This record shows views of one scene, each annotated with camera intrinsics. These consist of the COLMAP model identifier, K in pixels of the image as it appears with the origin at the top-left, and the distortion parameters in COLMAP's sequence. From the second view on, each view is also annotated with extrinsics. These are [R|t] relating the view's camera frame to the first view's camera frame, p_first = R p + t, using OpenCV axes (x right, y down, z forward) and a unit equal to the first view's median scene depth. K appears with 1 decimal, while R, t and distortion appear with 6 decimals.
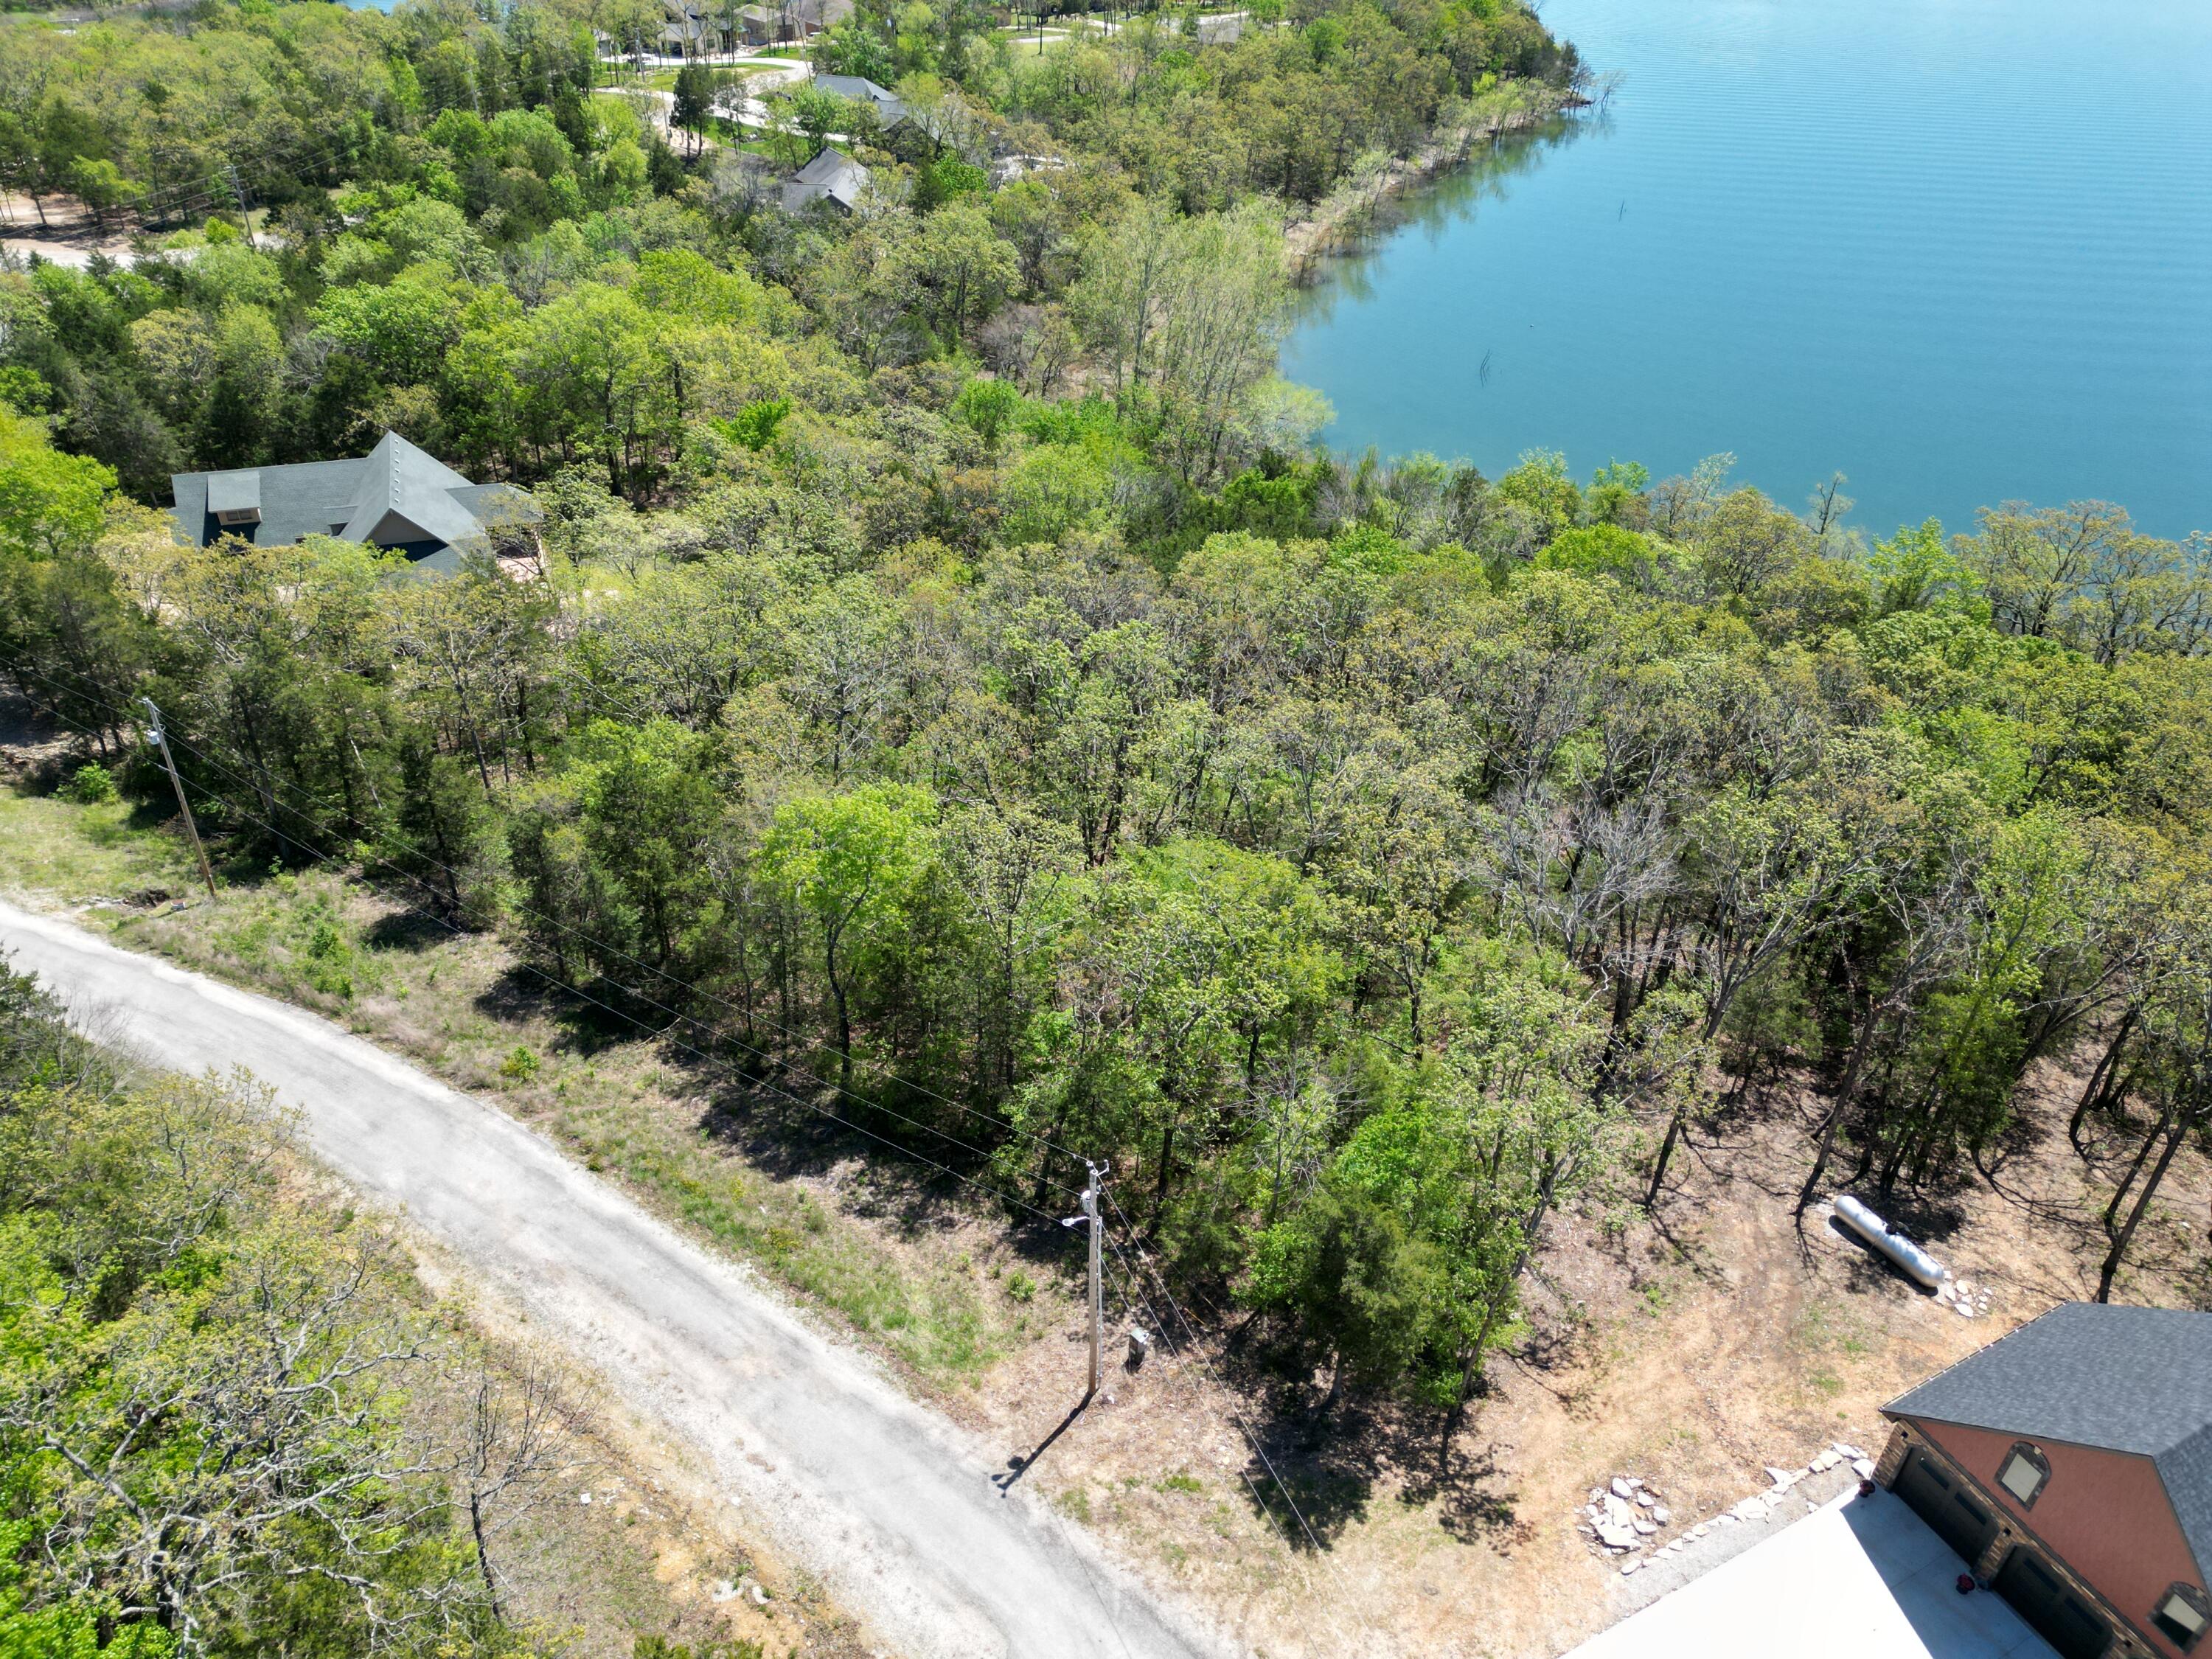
lens RADIAL K [[1547.8, 0, 1106.0], [0, 1547.8, 829.5], [0, 0, 1]] dist [0.067850, -0.063208]
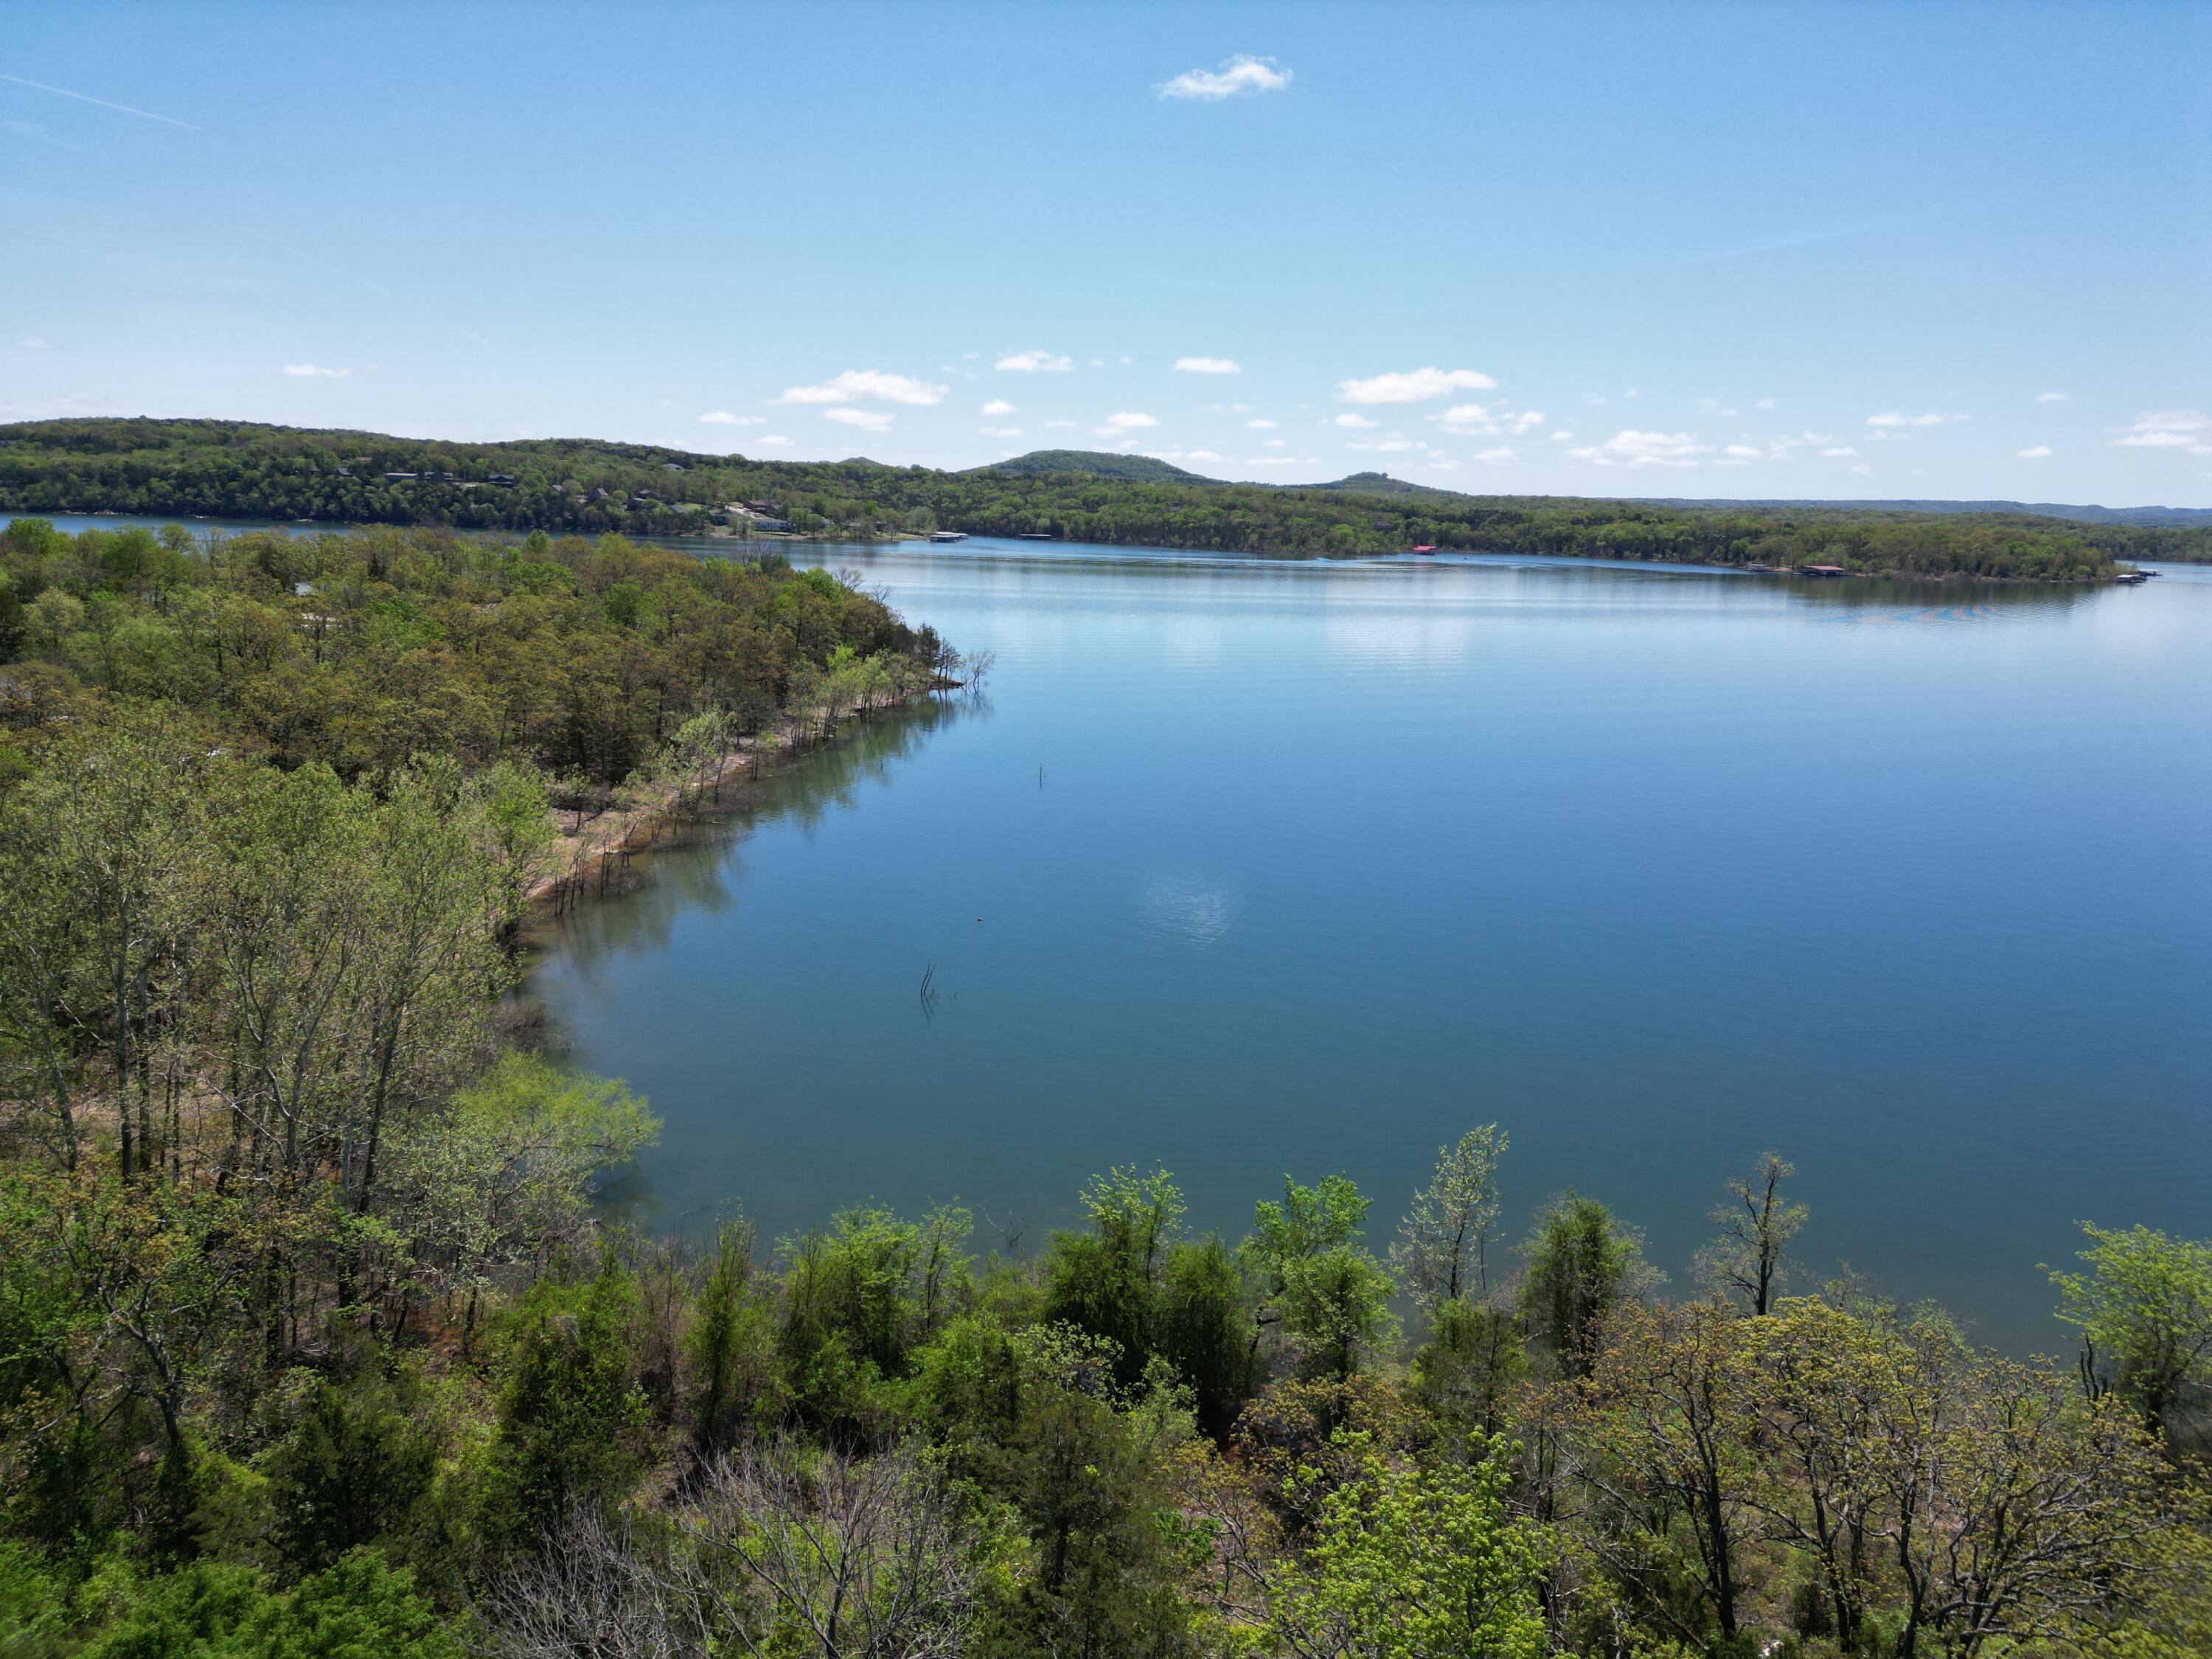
lens RADIAL K [[1547.8, 0, 1106.0], [0, 1547.8, 829.5], [0, 0, 1]] dist [0.067850, -0.063208]
pose [[0.923003, -0.071465, 0.378099, 0.071183], [0.207816, 0.919557, -0.333508, -0.118099], [-0.323849, 0.386404, 0.863605, 0.367773]]
